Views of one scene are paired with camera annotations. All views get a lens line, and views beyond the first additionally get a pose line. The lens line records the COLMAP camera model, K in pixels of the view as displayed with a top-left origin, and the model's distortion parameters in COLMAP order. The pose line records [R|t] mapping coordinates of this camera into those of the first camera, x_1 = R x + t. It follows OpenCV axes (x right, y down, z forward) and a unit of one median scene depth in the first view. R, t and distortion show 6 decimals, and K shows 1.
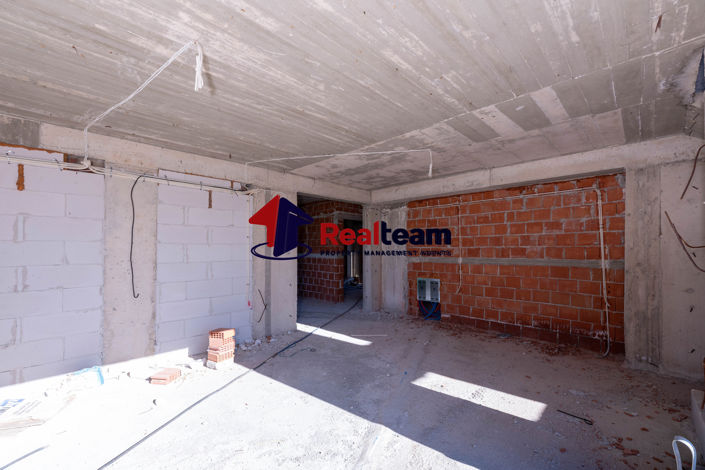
lens RADIAL K [[298.9, 0, 354.2], [0, 298.9, 244.4], [0, 0, 1]] dist [-0.000157, 0.000057]
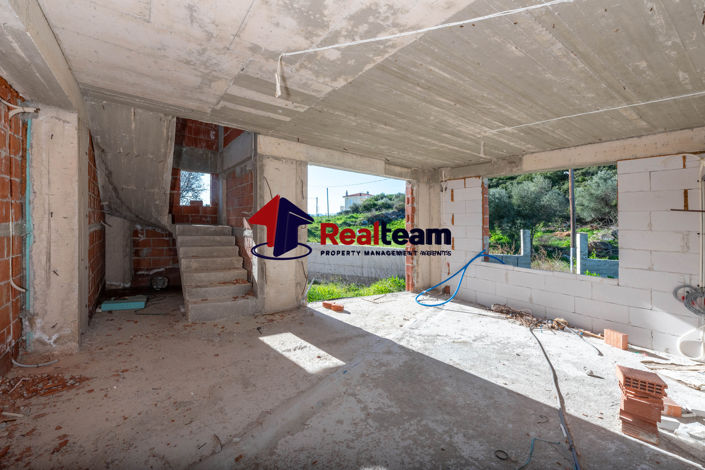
lens RADIAL K [[297.8, 0, 353.8], [0, 297.8, 216.6], [0, 0, 1]] dist [-0.001033, -0.000123]
pose [[-0.981125, -0.038958, 0.189409, 0.008161], [-0.049603, 0.997426, -0.051784, 0.036360], [-0.186904, -0.060202, -0.980532, 1.490905]]
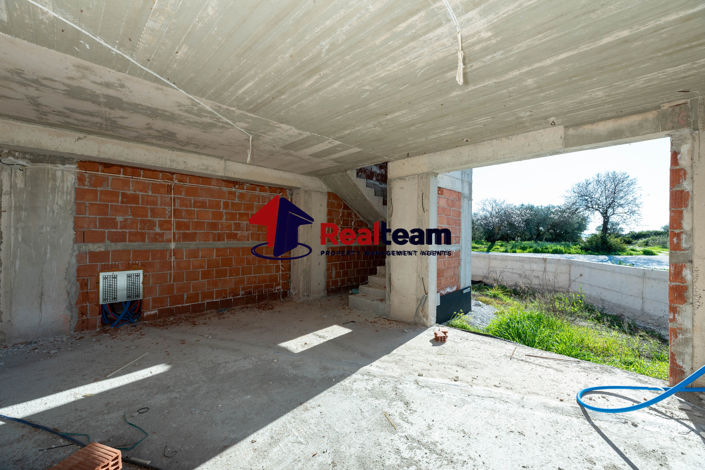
lens RADIAL K [[287.9, 0, 352.5], [0, 287.9, 235.0], [0, 0, 1]] dist [-0.000394, 0.000001]
pose [[0.005258, 0.001325, 0.999985, -0.683659], [-0.027625, 0.999618, -0.001179, 0.010397], [-0.999605, -0.027618, 0.005293, 0.606211]]
